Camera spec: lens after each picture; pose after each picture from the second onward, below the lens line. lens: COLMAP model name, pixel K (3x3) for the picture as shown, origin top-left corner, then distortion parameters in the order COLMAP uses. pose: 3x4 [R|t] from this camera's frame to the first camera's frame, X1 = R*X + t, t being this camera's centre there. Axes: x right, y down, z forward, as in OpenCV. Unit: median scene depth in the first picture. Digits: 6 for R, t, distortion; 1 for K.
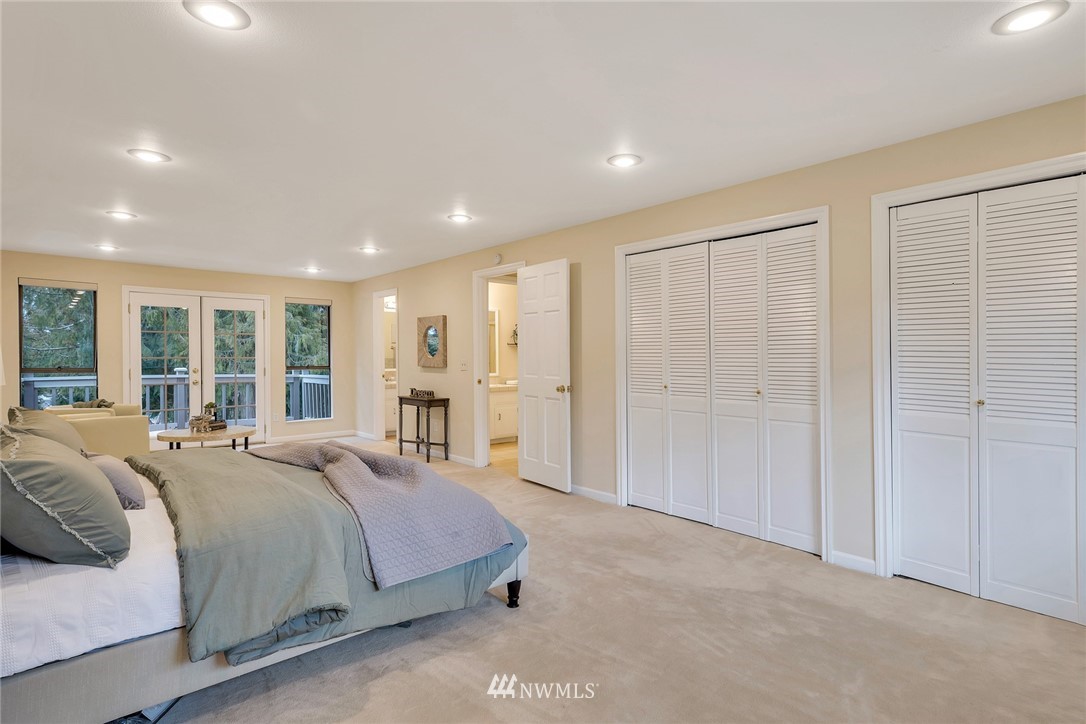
lens RADIAL K [[546.2, 0, 552.0], [0, 546.2, 359.9], [0, 0, 1]] dist [0.007379, -0.001250]
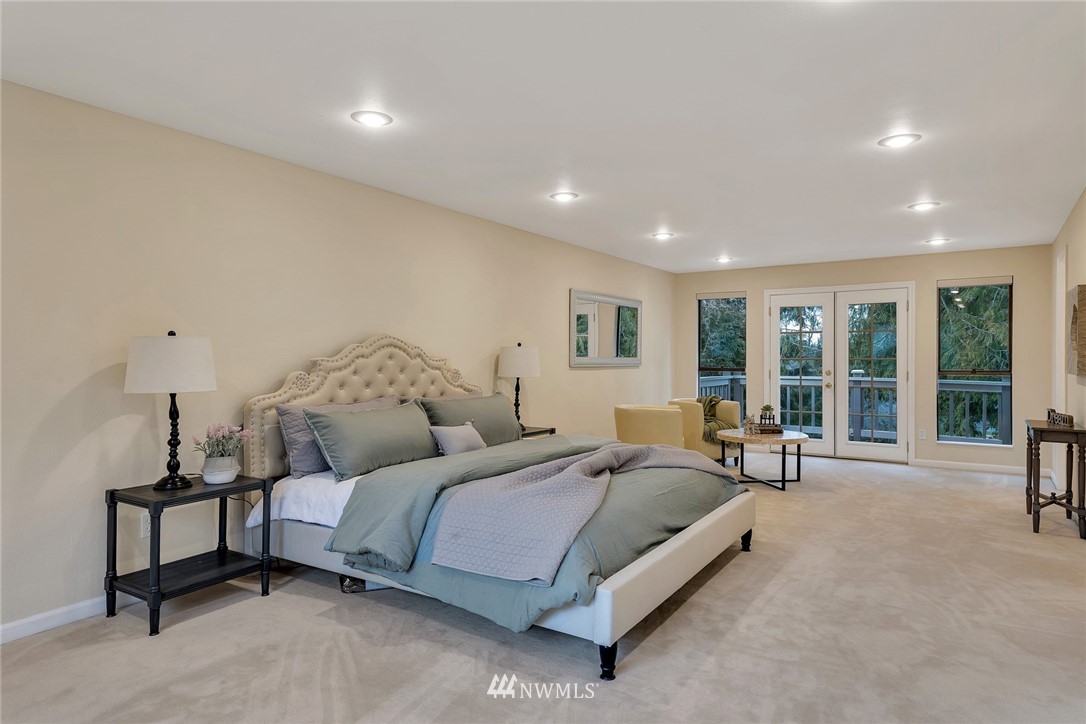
lens RADIAL K [[650.4, 0, 550.4], [0, 650.4, 359.9], [0, 0, 1]] dist [0.037789, -0.007513]
pose [[0.262139, -0.001793, -0.965029, 0.315967], [-0.001632, 0.999996, -0.002301, 0.001608], [0.965029, 0.002178, 0.262135, 0.266717]]
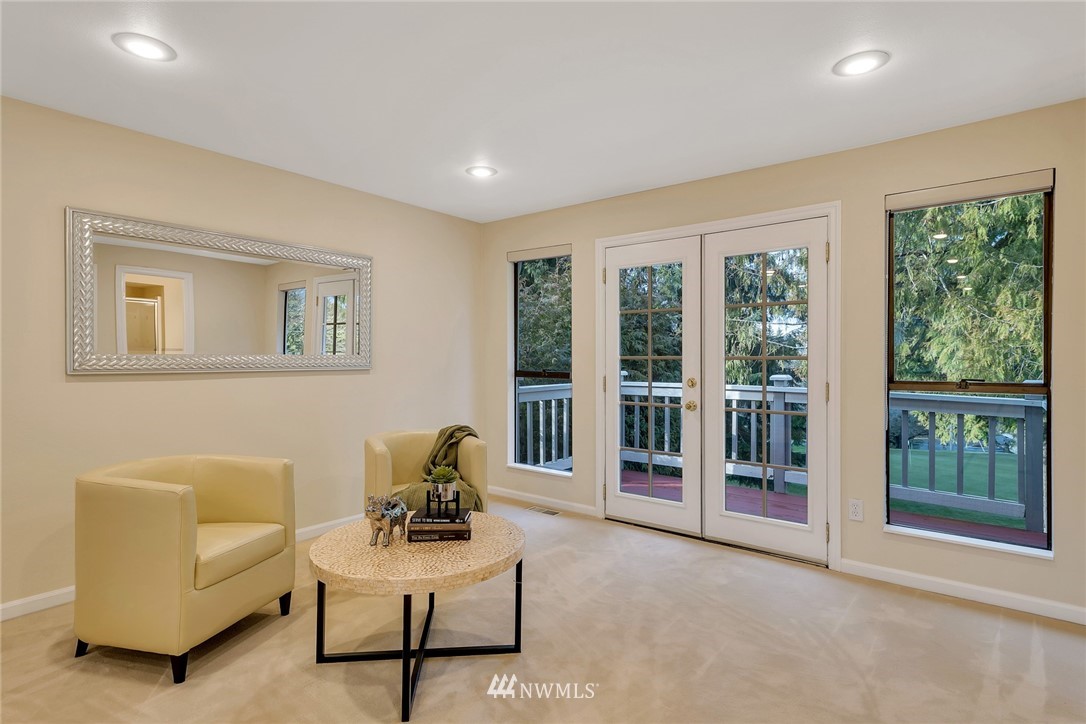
lens RADIAL K [[546.2, 0, 546.9], [0, 546.2, 354.0], [0, 0, 1]] dist [0.007379, -0.001250]
pose [[0.155243, -0.006934, -0.987852, -0.177818], [-0.002987, 0.999968, -0.007488, -0.002738], [0.987872, 0.004114, 0.155218, 0.832384]]
